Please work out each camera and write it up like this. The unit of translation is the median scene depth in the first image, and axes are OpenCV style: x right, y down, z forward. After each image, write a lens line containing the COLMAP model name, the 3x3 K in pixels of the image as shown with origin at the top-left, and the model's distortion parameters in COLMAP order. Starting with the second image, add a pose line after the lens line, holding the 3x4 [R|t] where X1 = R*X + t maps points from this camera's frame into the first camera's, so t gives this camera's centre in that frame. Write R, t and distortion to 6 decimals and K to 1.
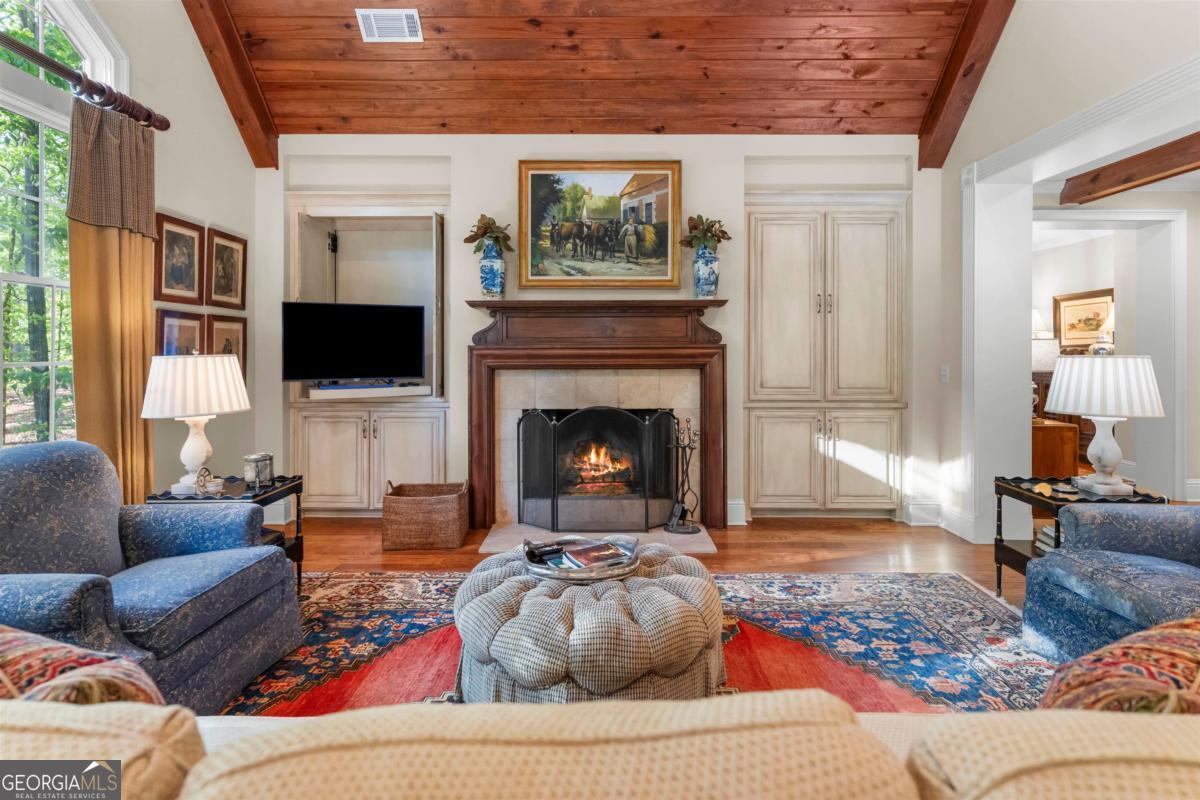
lens RADIAL K [[583.3, 0, 601.0], [0, 583.3, 351.4], [0, 0, 1]] dist [-0.003398, -0.000362]
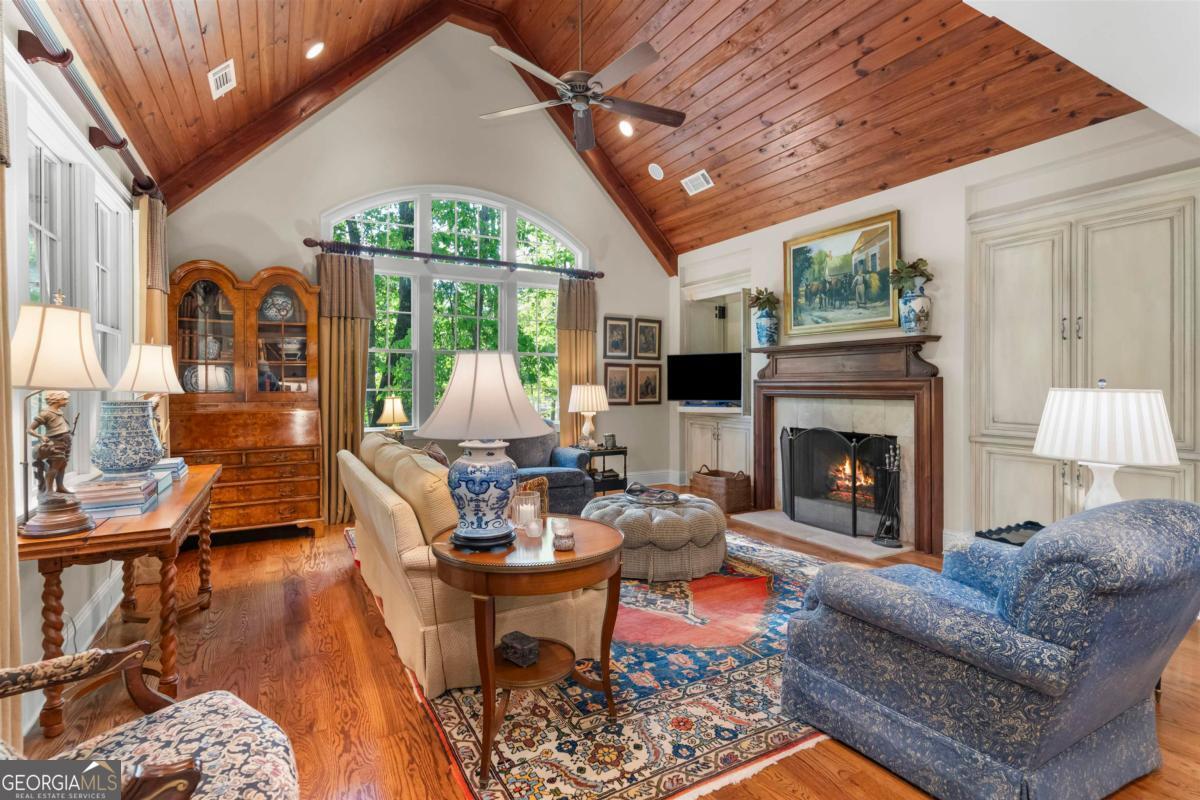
lens RADIAL K [[578.5, 0, 600.8], [0, 578.5, 381.3], [0, 0, 1]] dist [-0.000058, 0.000073]
pose [[0.491206, -0.002069, -0.871041, 0.806091], [-0.003124, 0.999987, -0.004137, 0.001228], [0.871038, 0.004753, 0.491193, -0.020580]]
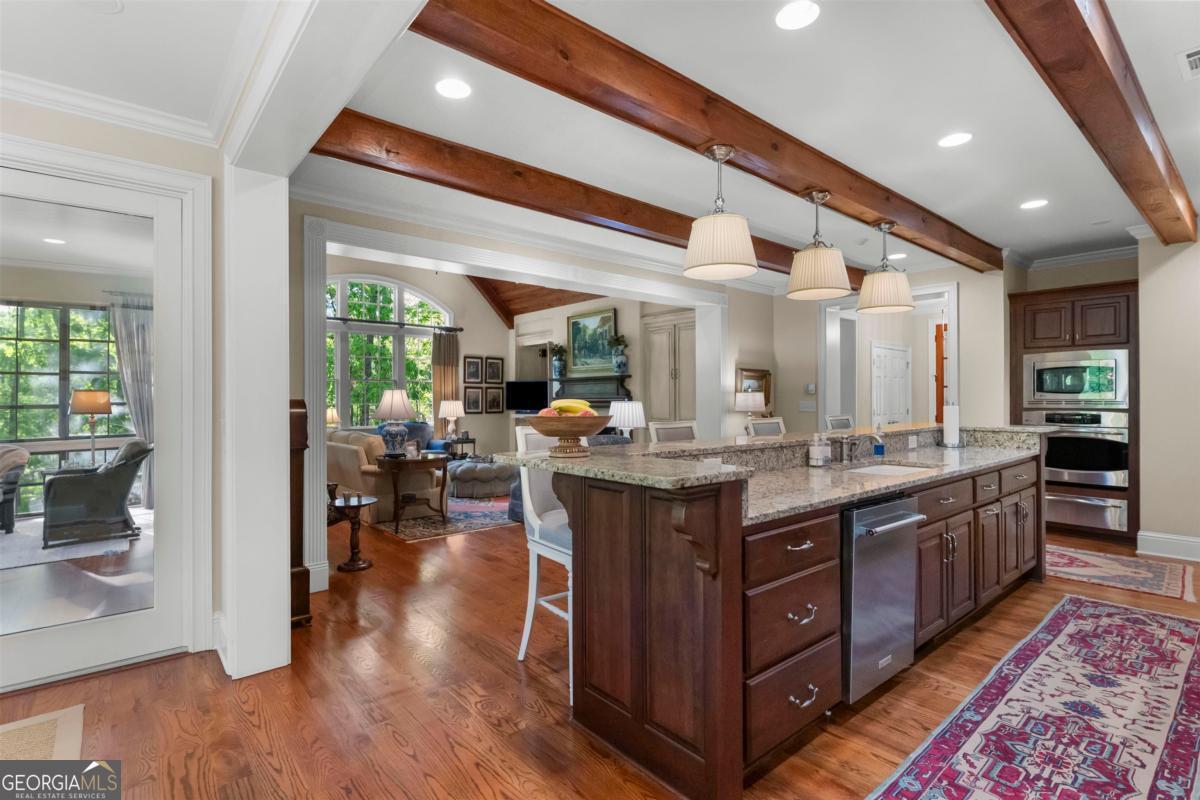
lens RADIAL K [[573.6, 0, 600.0], [0, 573.6, 400.0], [0, 0, 1]] dist [-0.000922, -0.000121]
pose [[0.646061, 0.001330, -0.763285, 1.661906], [-0.000403, 0.999999, 0.001402, -0.001606], [0.763286, -0.000598, 0.646061, -0.365424]]
